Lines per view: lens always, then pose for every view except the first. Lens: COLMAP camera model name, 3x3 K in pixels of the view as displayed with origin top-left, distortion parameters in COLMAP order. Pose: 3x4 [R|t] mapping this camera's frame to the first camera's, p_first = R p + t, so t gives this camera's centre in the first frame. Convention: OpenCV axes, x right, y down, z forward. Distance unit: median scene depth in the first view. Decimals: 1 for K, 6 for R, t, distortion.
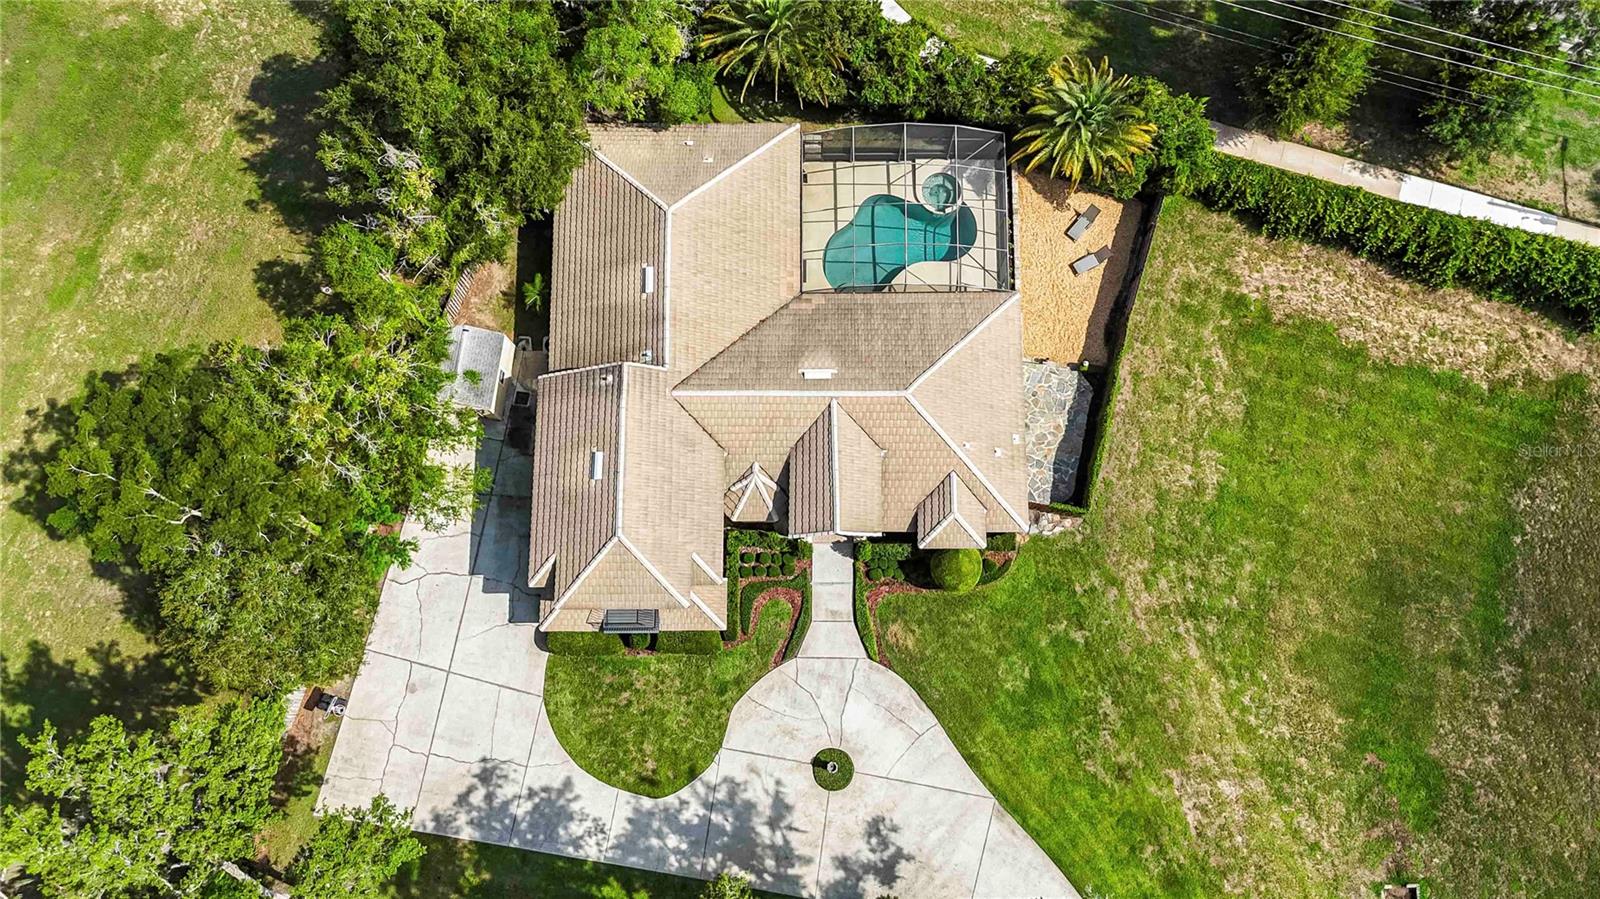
lens RADIAL K [[1191.5, 0, 800.0], [0, 1191.5, 449.5], [0, 0, 1]] dist [0.035207, -0.007003]
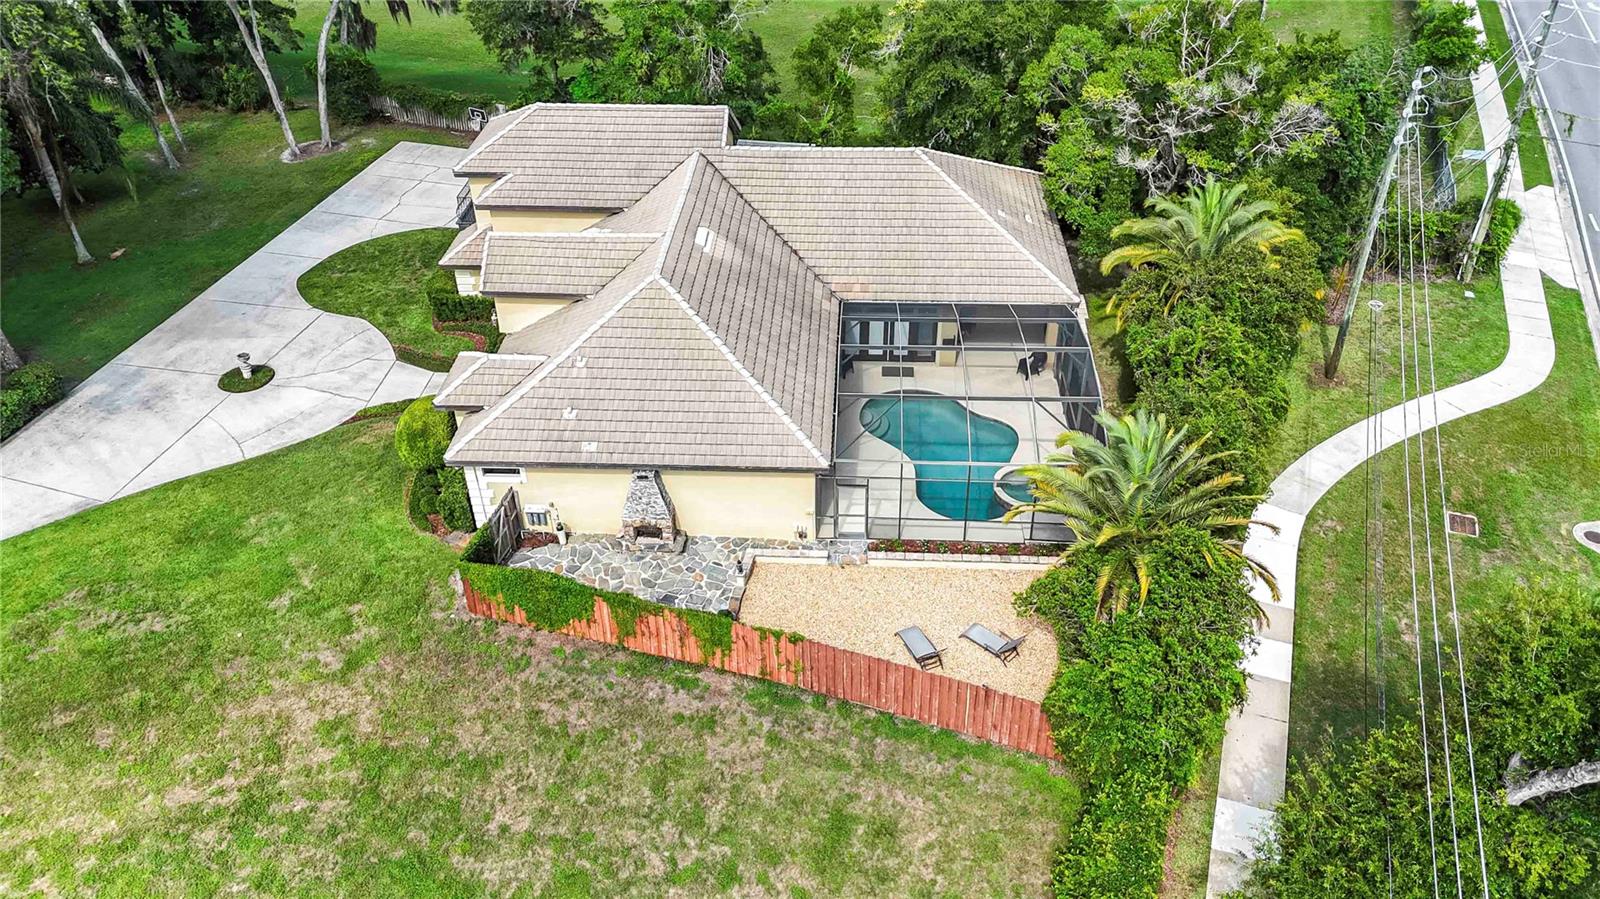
lens RADIAL K [[1191.5, 0, 800.0], [0, 1191.5, 449.5], [0, 0, 1]] dist [0.035207, -0.007003]
pose [[-0.050915, 0.584729, -0.809630, 0.655735], [-0.976053, 0.142541, 0.164326, -0.212049], [0.211491, 0.798608, 0.563469, 0.624784]]
